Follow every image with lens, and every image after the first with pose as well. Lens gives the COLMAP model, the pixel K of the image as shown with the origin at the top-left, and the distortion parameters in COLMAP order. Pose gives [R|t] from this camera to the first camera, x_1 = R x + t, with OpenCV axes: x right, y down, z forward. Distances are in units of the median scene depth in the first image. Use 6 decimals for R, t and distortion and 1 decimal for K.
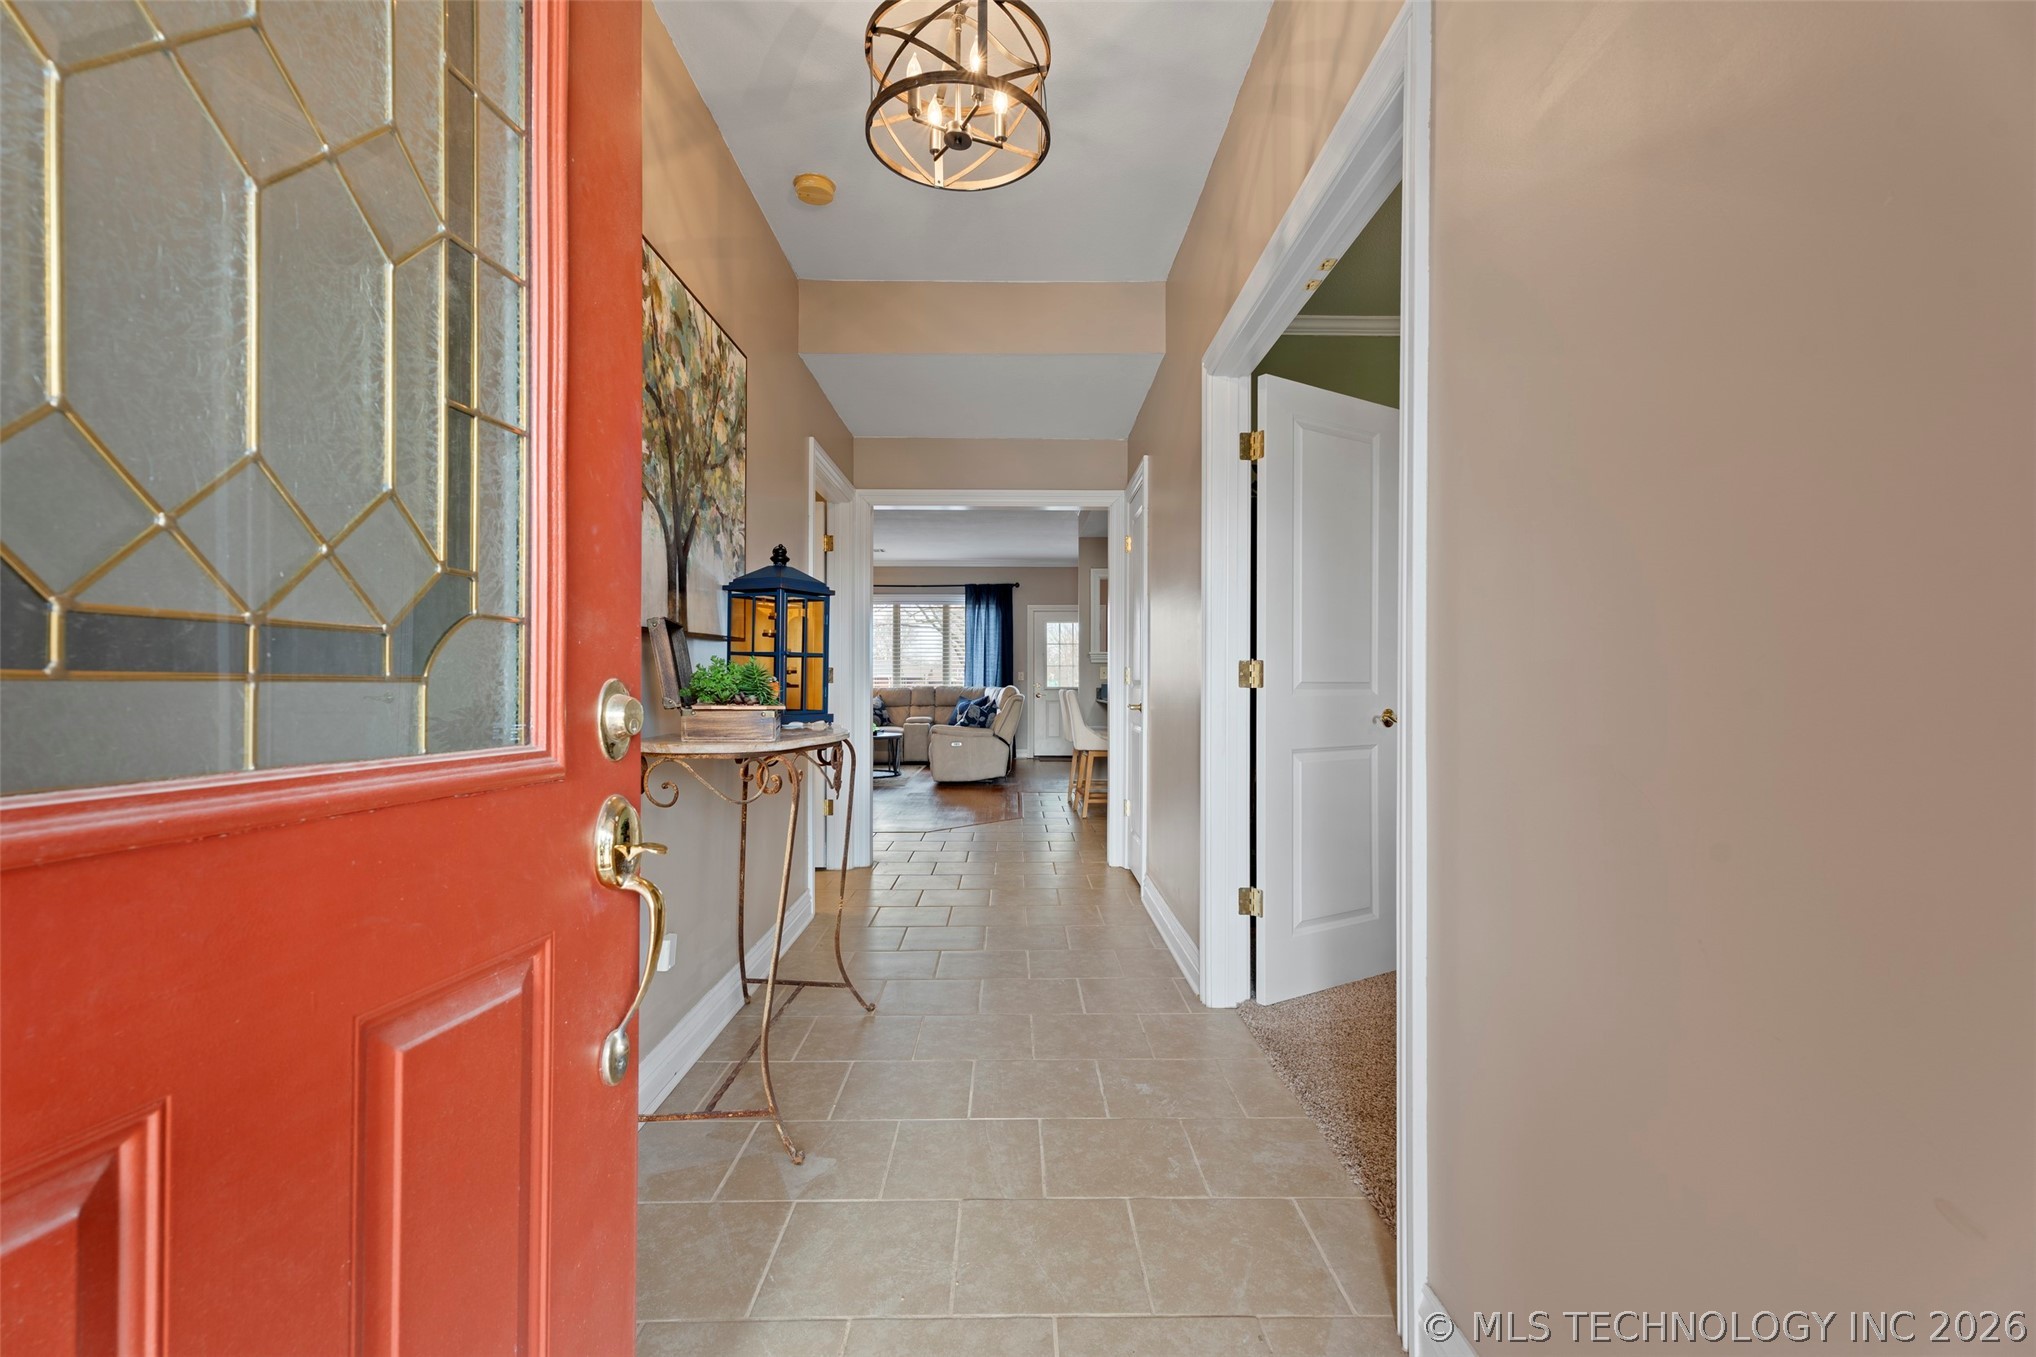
lens RADIAL K [[924.5, 0, 1018.0], [0, 924.5, 678.5], [0, 0, 1]] dist [-0.001354, 0.000171]
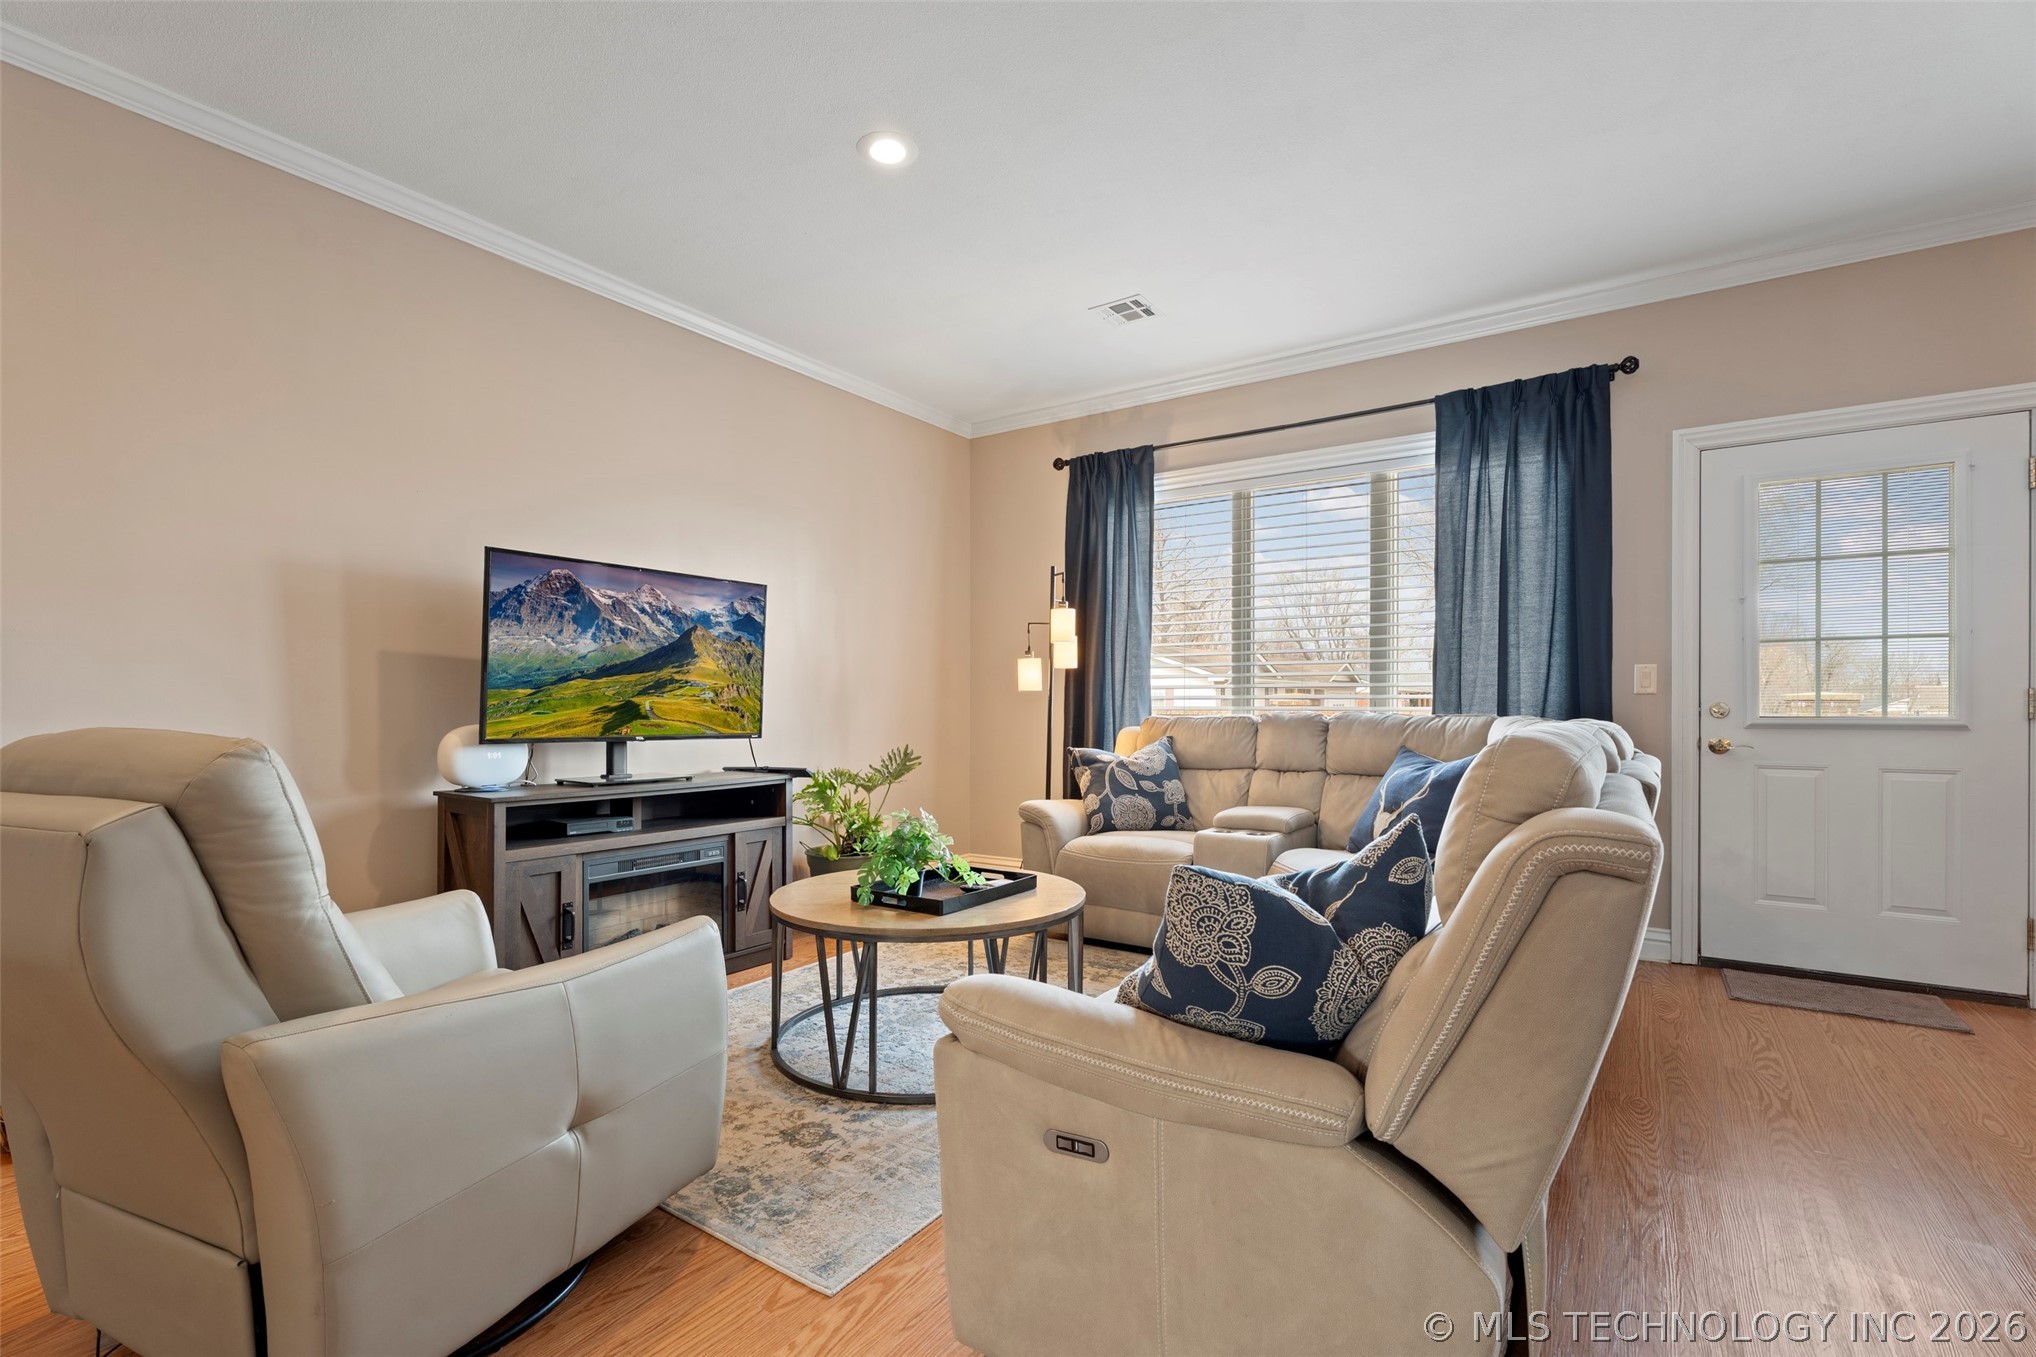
lens RADIAL K [[924.5, 0, 1018.0], [0, 924.5, 678.5], [0, 0, 1]] dist [-0.001354, 0.000171]
pose [[0.824795, -0.013114, -0.565280, 0.003562], [0.002927, 0.999817, -0.018925, 0.002805], [0.565425, 0.013955, 0.824682, 0.673575]]
